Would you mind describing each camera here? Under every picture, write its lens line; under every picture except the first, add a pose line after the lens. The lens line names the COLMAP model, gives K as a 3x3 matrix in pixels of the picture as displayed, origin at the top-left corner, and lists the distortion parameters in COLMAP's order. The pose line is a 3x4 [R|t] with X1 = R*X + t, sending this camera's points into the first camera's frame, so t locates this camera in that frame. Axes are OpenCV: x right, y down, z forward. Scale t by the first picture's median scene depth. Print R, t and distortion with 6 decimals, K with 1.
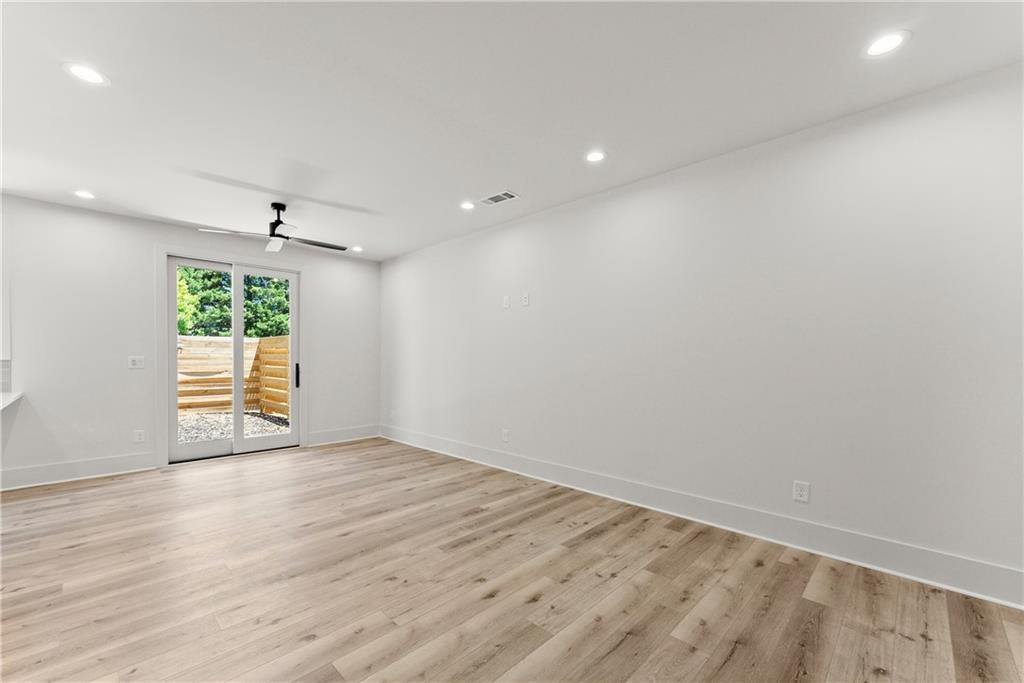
lens RADIAL K [[417.8, 0, 512.3], [0, 417.8, 347.9], [0, 0, 1]] dist [-0.000757, 0.000157]
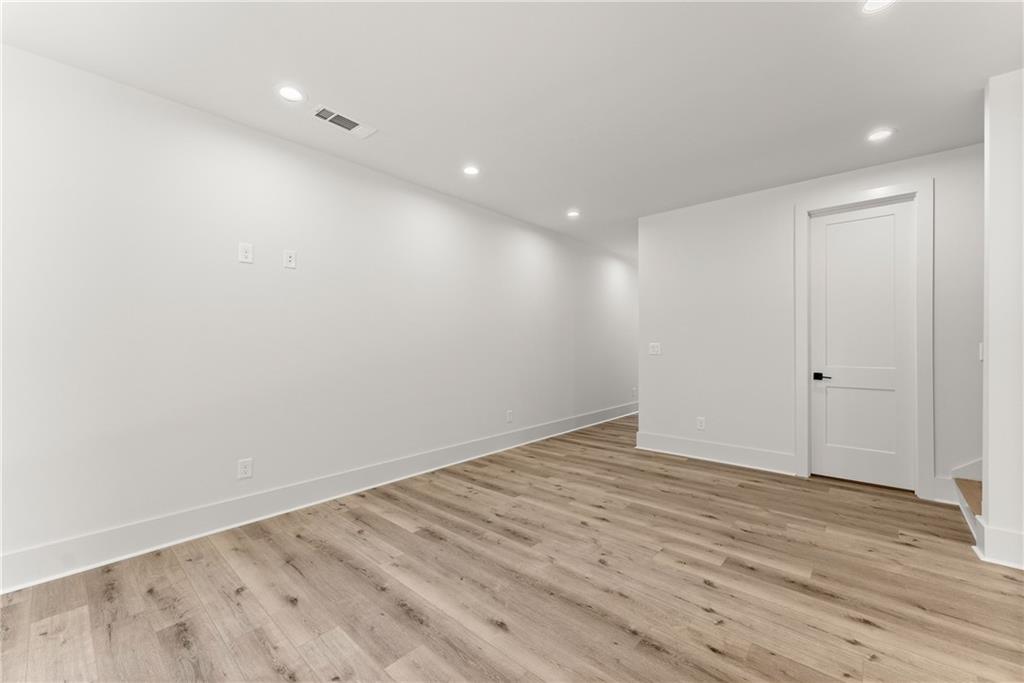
lens RADIAL K [[417.8, 0, 511.3], [0, 417.8, 338.7], [0, 0, 1]] dist [-0.000757, 0.000157]
pose [[-0.041471, 0.004434, 0.999130, -1.013580], [-0.020925, 0.999767, -0.005305, 0.024698], [-0.998921, -0.021127, -0.041368, 1.008847]]
